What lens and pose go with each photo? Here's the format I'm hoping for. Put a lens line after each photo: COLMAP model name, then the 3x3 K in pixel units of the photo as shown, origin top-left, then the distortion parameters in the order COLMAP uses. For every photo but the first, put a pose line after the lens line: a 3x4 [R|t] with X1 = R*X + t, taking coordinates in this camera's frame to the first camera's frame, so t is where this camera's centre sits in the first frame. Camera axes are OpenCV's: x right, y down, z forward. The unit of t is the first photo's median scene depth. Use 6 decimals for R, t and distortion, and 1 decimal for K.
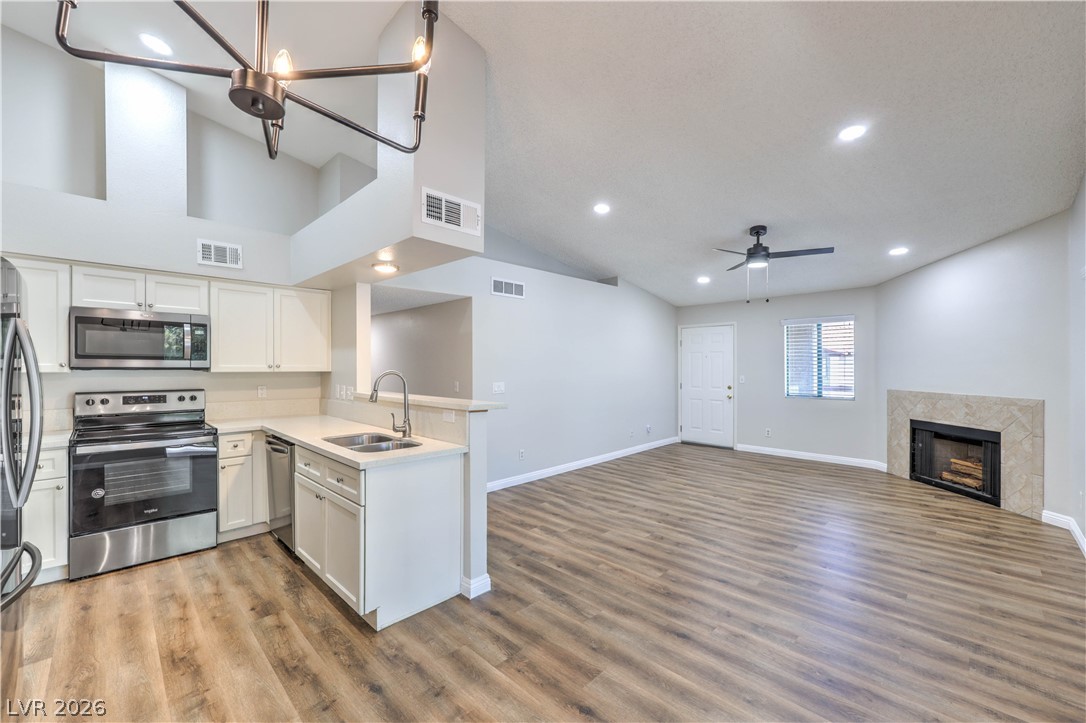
lens RADIAL K [[435.3, 0, 531.1], [0, 435.3, 367.3], [0, 0, 1]] dist [0.003506, 0.000522]
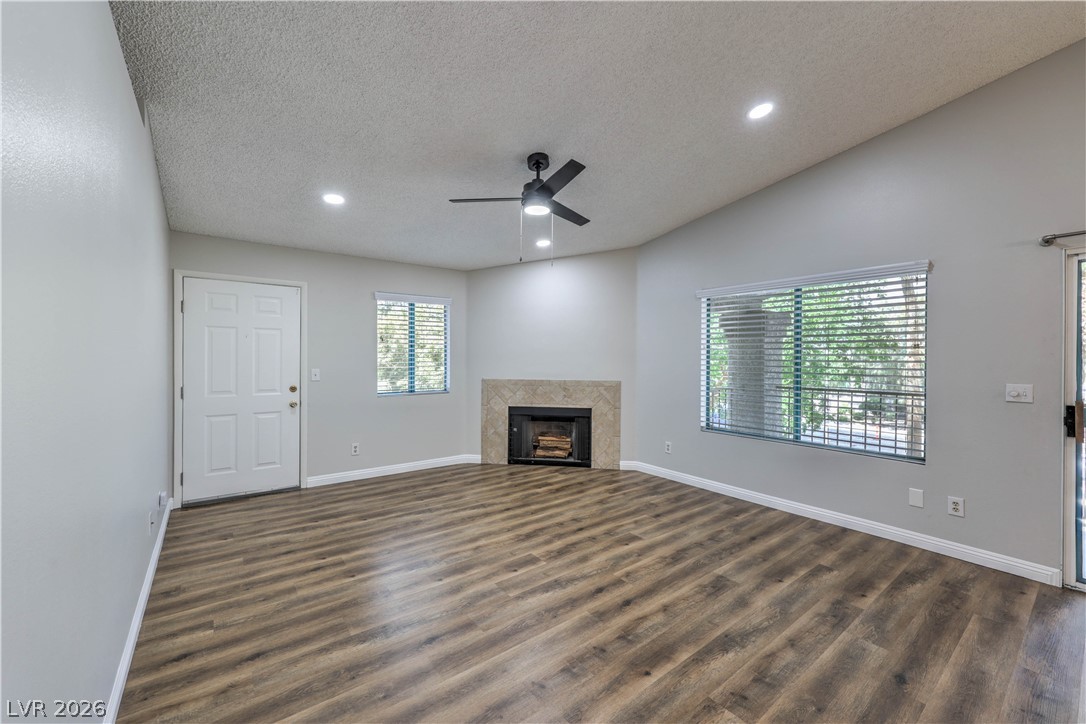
lens RADIAL K [[435.3, 0, 551.2], [0, 435.3, 360.5], [0, 0, 1]] dist [0.003506, 0.000522]
pose [[0.109072, -0.006929, 0.994010, -0.196089], [-0.002520, 0.999971, 0.007247, 0.002544], [-0.994031, -0.003296, 0.109051, 1.036992]]
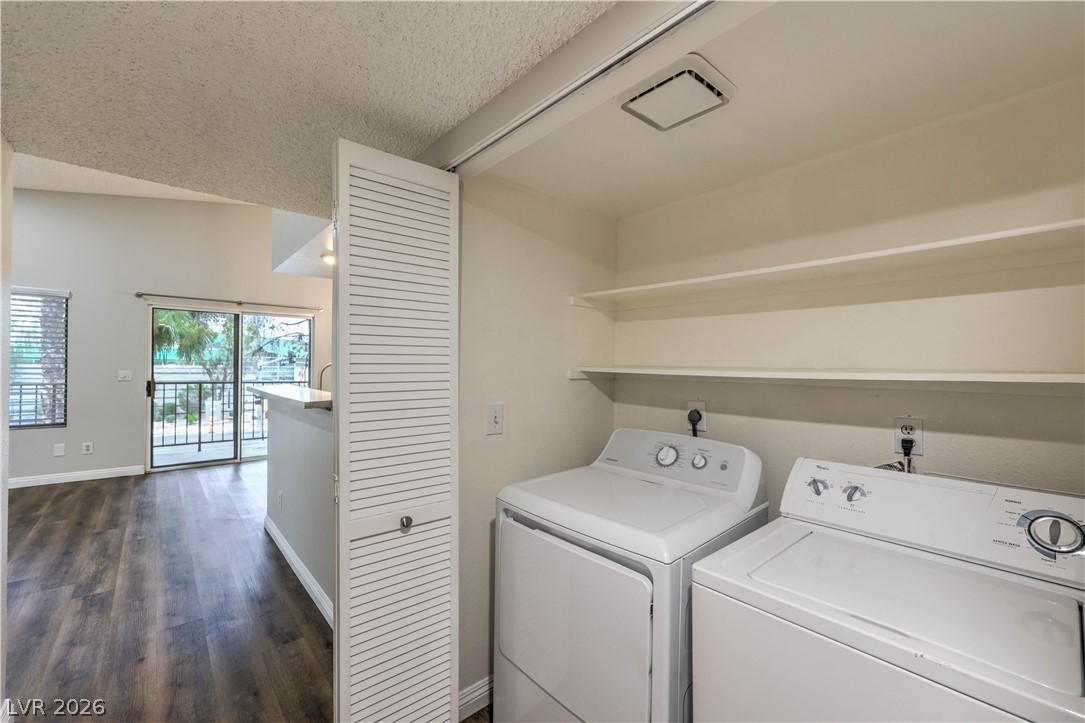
lens RADIAL K [[434.9, 0, 526.4], [0, 434.9, 362.3], [0, 0, 1]] dist [0.003506, 0.000522]
pose [[-0.997743, -0.013949, 0.065688, -0.661347], [-0.014021, 0.999901, -0.000636, 0.003875], [-0.065672, -0.001555, -0.997840, 1.553242]]
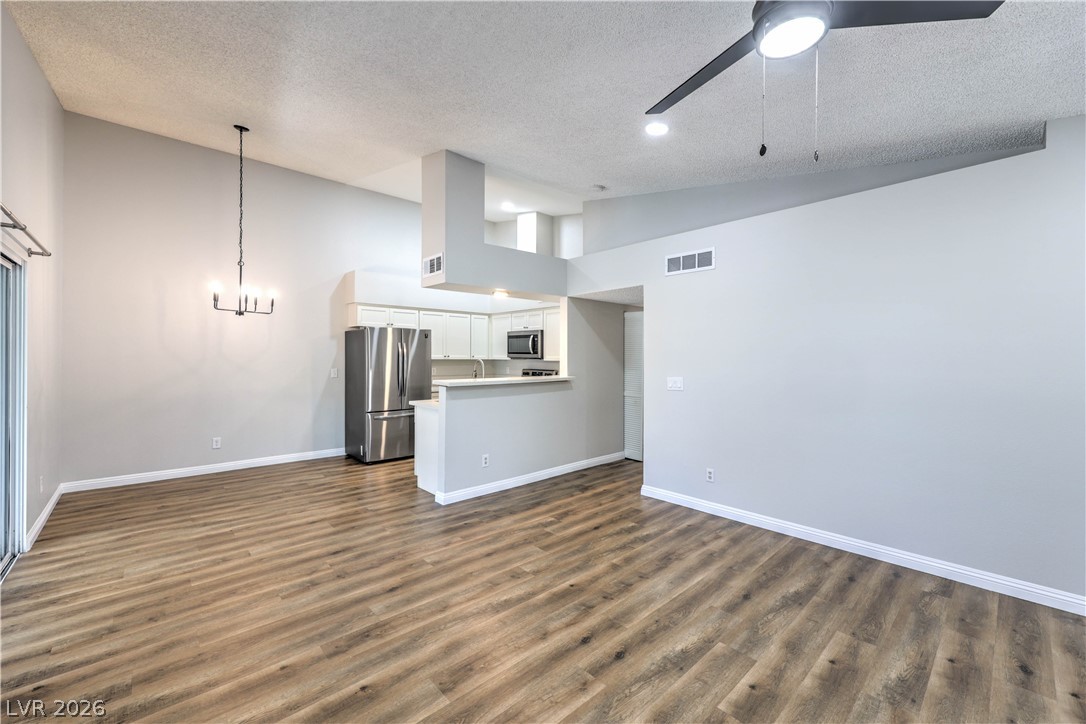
lens RADIAL K [[435.3, 0, 551.2], [0, 435.3, 357.7], [0, 0, 1]] dist [0.003506, 0.000522]
pose [[-0.019927, 0.001359, -0.999801, 0.964733], [-0.008571, 0.999962, 0.001530, -0.003372], [0.999765, 0.008599, -0.019915, 0.961329]]
